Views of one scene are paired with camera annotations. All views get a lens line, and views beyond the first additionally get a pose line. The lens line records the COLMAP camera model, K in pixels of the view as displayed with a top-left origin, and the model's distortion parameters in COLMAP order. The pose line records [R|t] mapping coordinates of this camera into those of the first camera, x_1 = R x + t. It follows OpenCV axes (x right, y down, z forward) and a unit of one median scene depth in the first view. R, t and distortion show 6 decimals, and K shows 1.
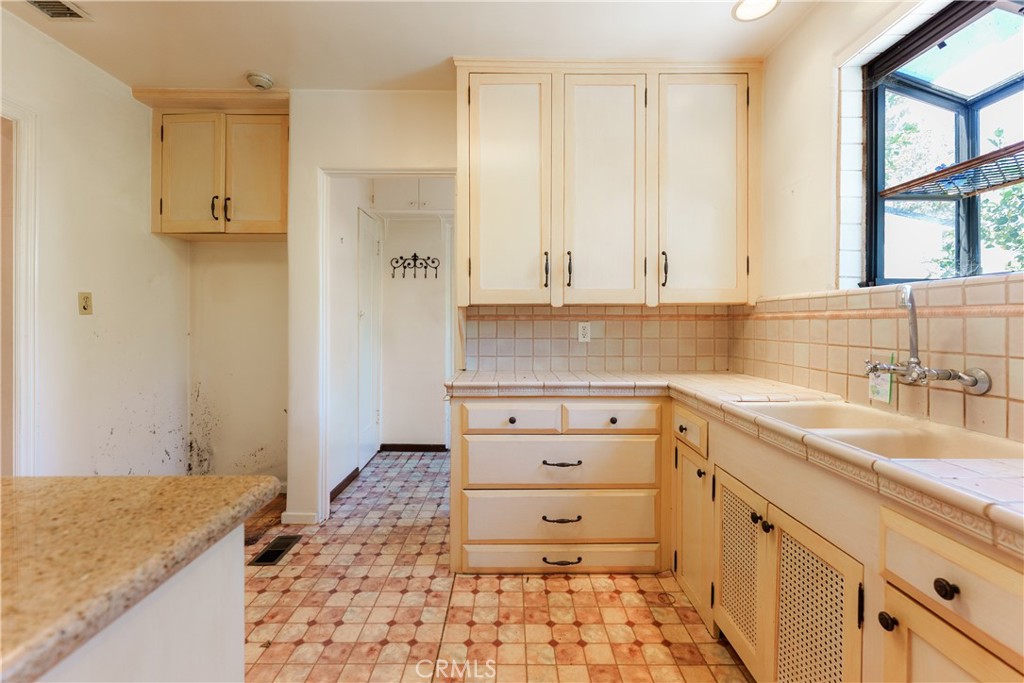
lens RADIAL K [[451.1, 0, 515.2], [0, 451.1, 322.6], [0, 0, 1]] dist [-0.000053, -0.000210]
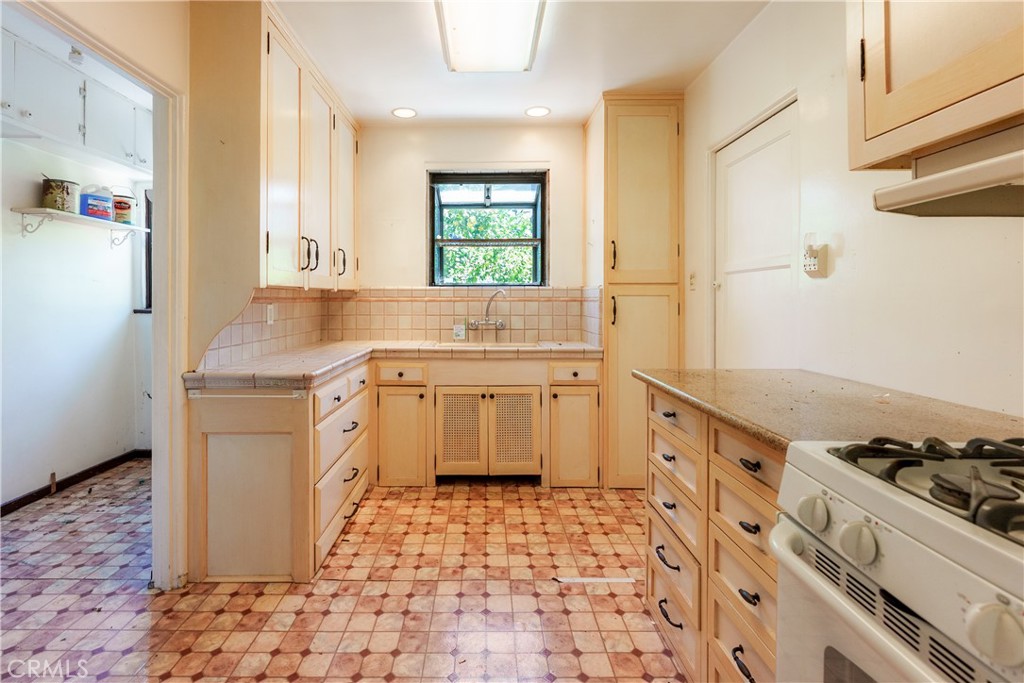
lens RADIAL K [[470.0, 0, 501.8], [0, 470.0, 298.4], [0, 0, 1]] dist [-0.000685, -0.000409]
pose [[-0.029242, 0.000707, 0.999572, -1.176579], [0.000124, 1.000000, -0.000703, -0.018408], [-0.999572, 0.000104, -0.029242, 0.683434]]
